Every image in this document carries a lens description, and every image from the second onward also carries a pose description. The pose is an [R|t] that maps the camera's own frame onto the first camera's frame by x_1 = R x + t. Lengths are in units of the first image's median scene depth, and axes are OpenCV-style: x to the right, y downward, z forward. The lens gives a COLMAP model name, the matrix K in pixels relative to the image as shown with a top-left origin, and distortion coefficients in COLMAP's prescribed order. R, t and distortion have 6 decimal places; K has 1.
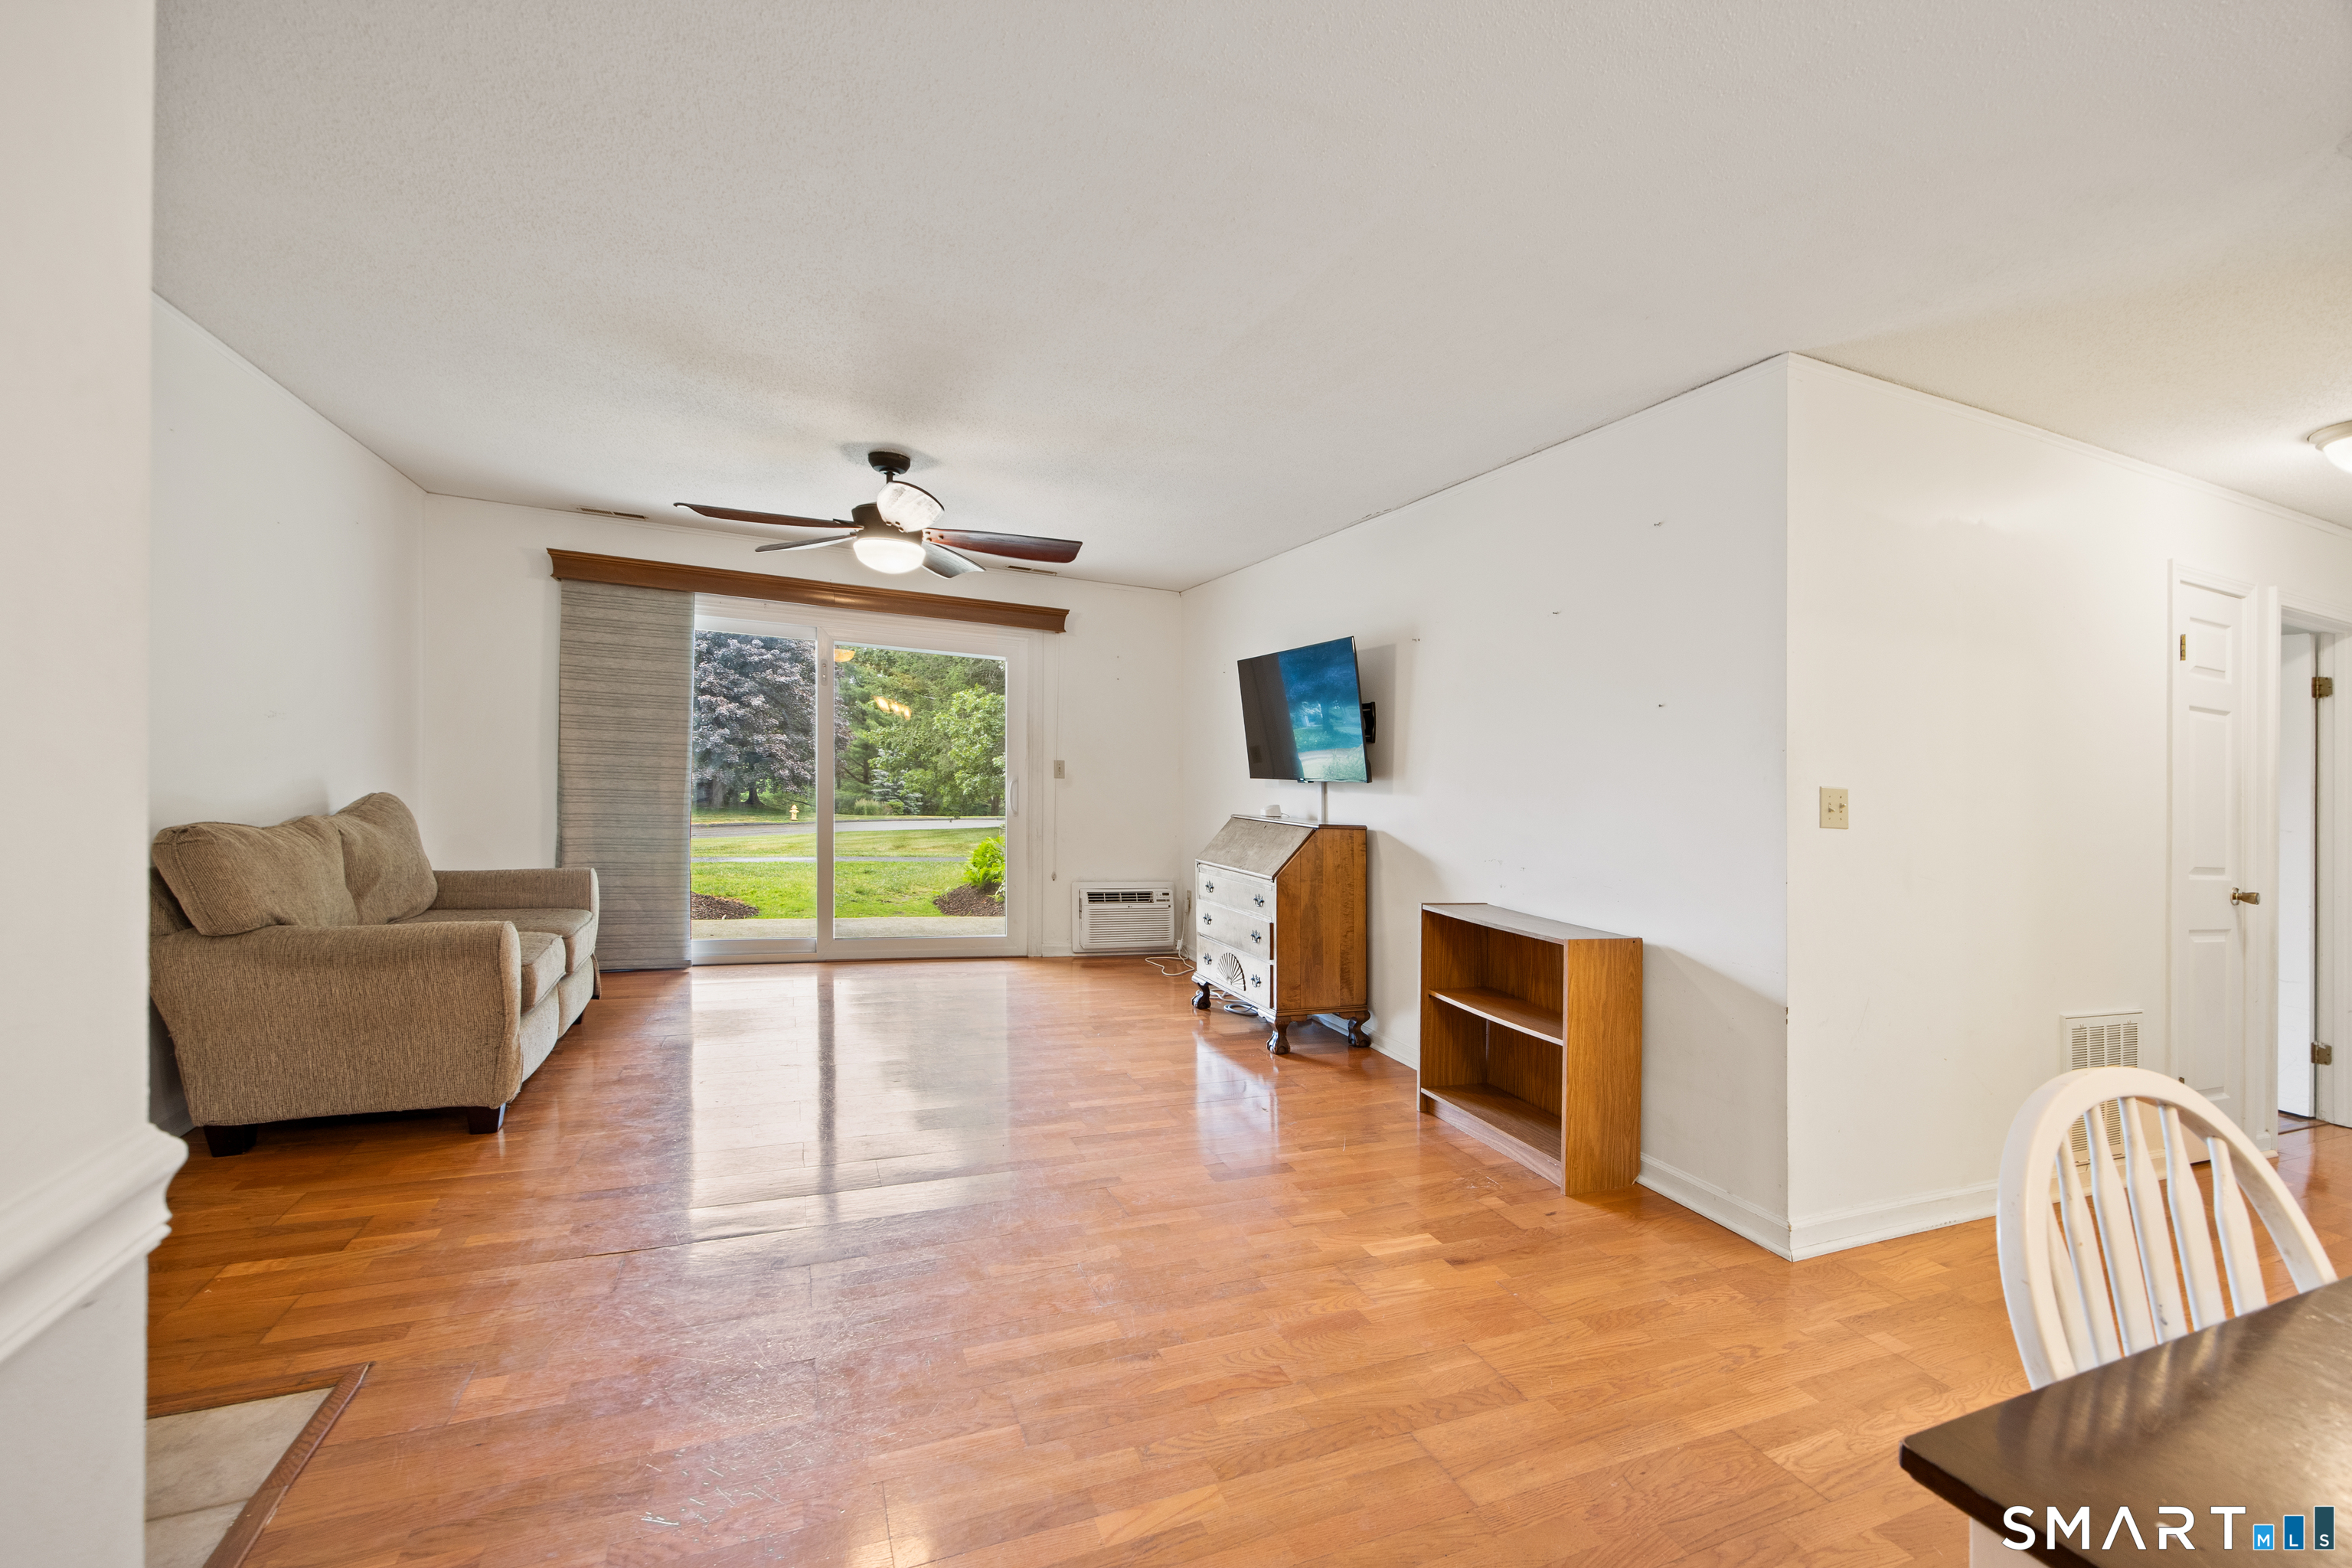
lens RADIAL K [[940.6, 0, 1166.7], [0, 940.6, 801.2], [0, 0, 1]] dist [0.000529, 0.000329]
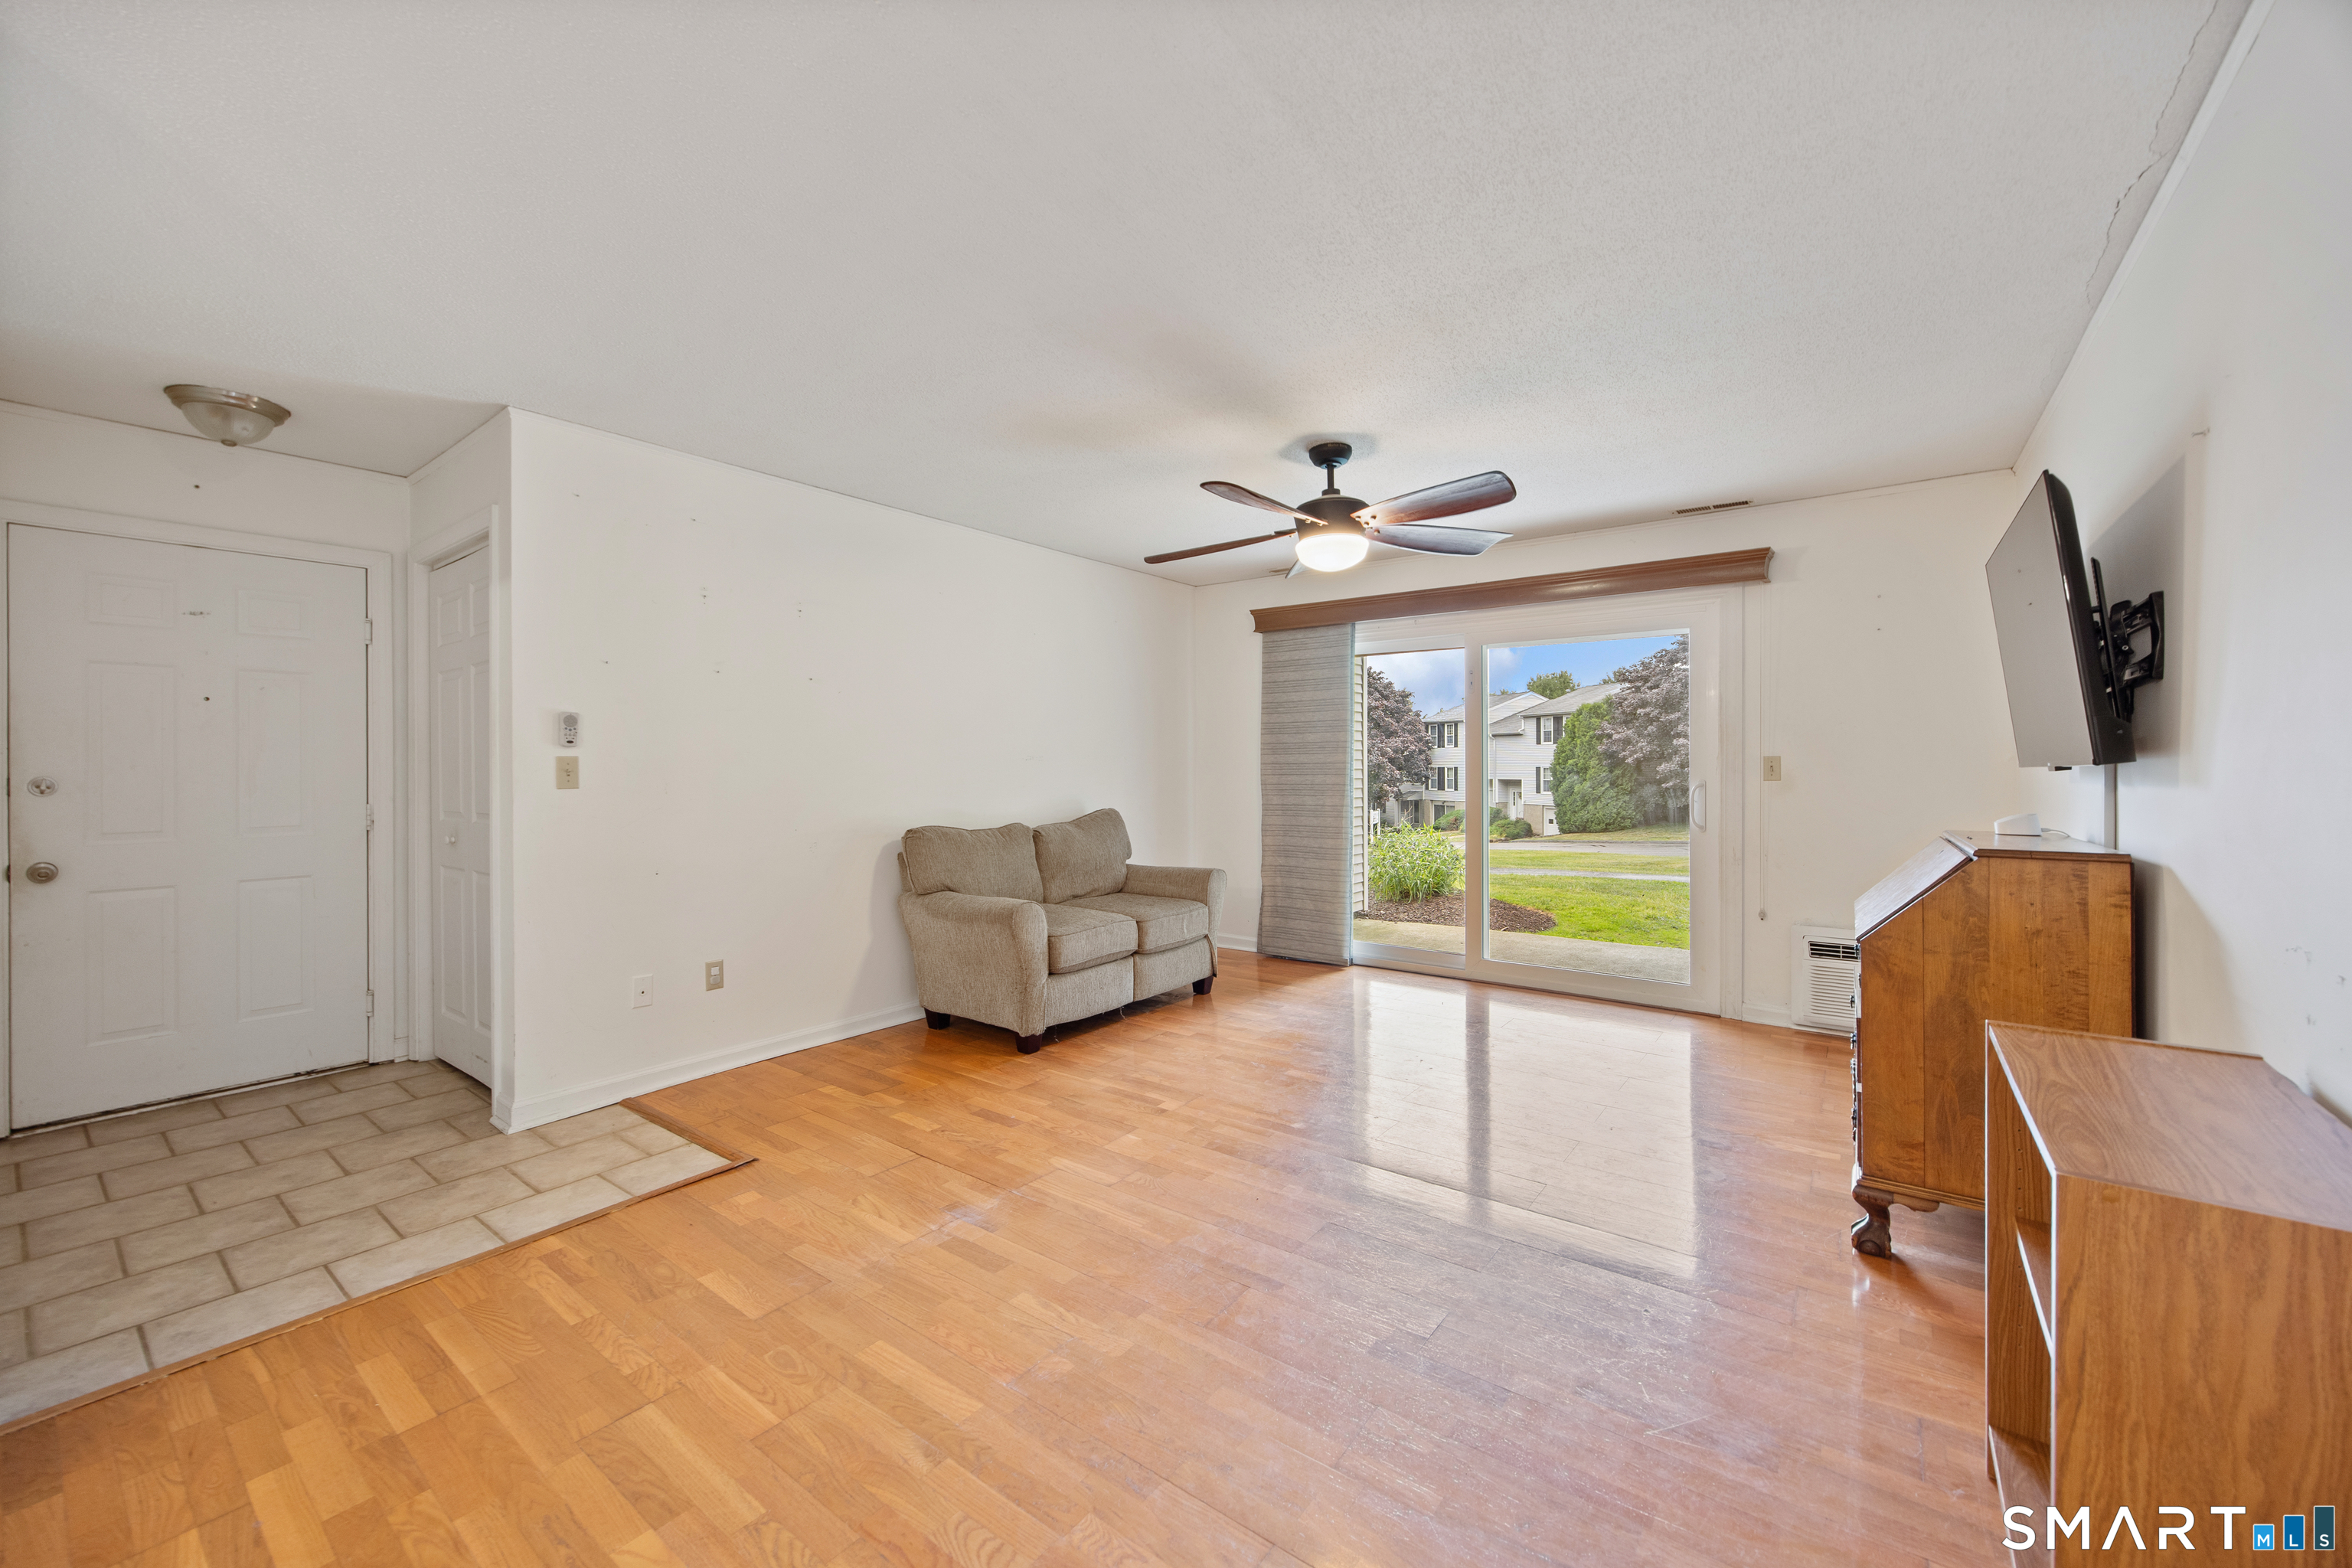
lens RADIAL K [[899.4, 0, 1182.5], [0, 899.4, 856.0], [0, 0, 1]] dist [-0.001259, -0.000240]
pose [[0.521094, 0.033894, -0.852826, 0.406022], [0.001597, 0.999171, 0.040686, 0.008498], [0.853498, -0.022563, 0.520608, 0.410704]]
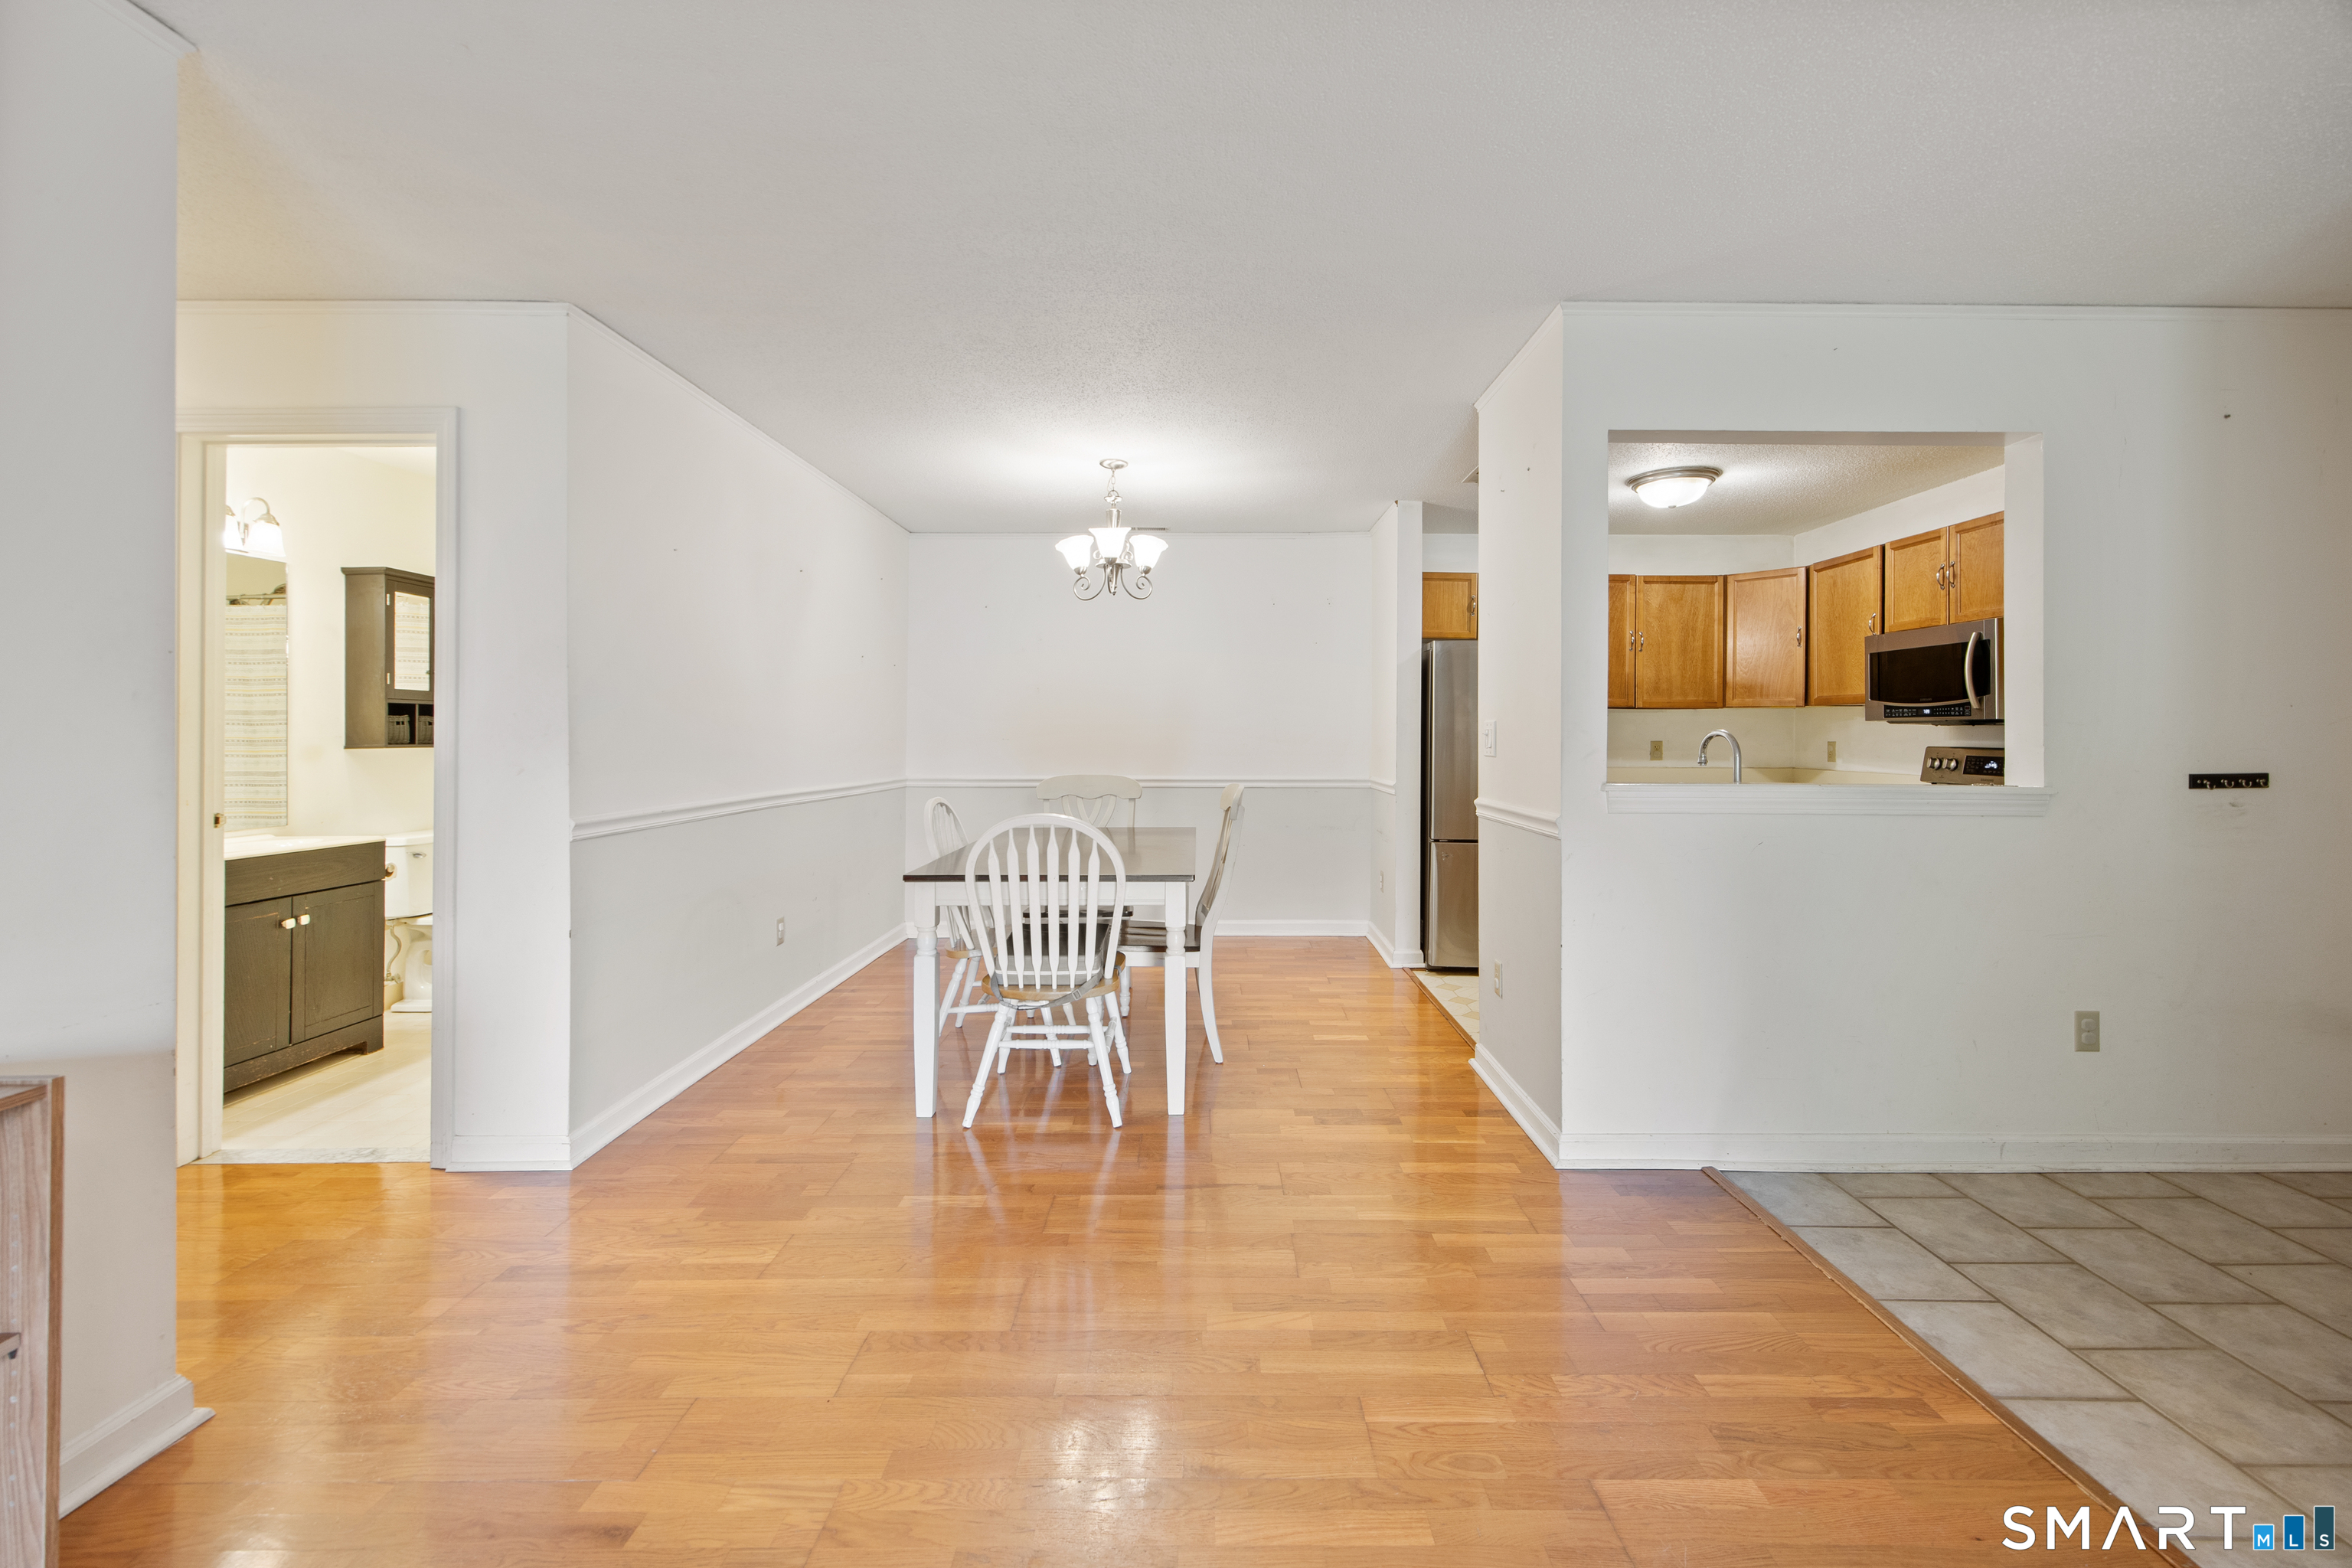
lens RADIAL K [[950.5, 0, 1203.0], [0, 950.5, 726.3], [0, 0, 1]] dist [0.001046, 0.000195]
pose [[-0.926868, -0.048221, 0.372277, -0.149605], [-0.035918, 0.998557, 0.039917, -0.036040], [-0.373665, 0.023626, -0.927263, 0.904742]]
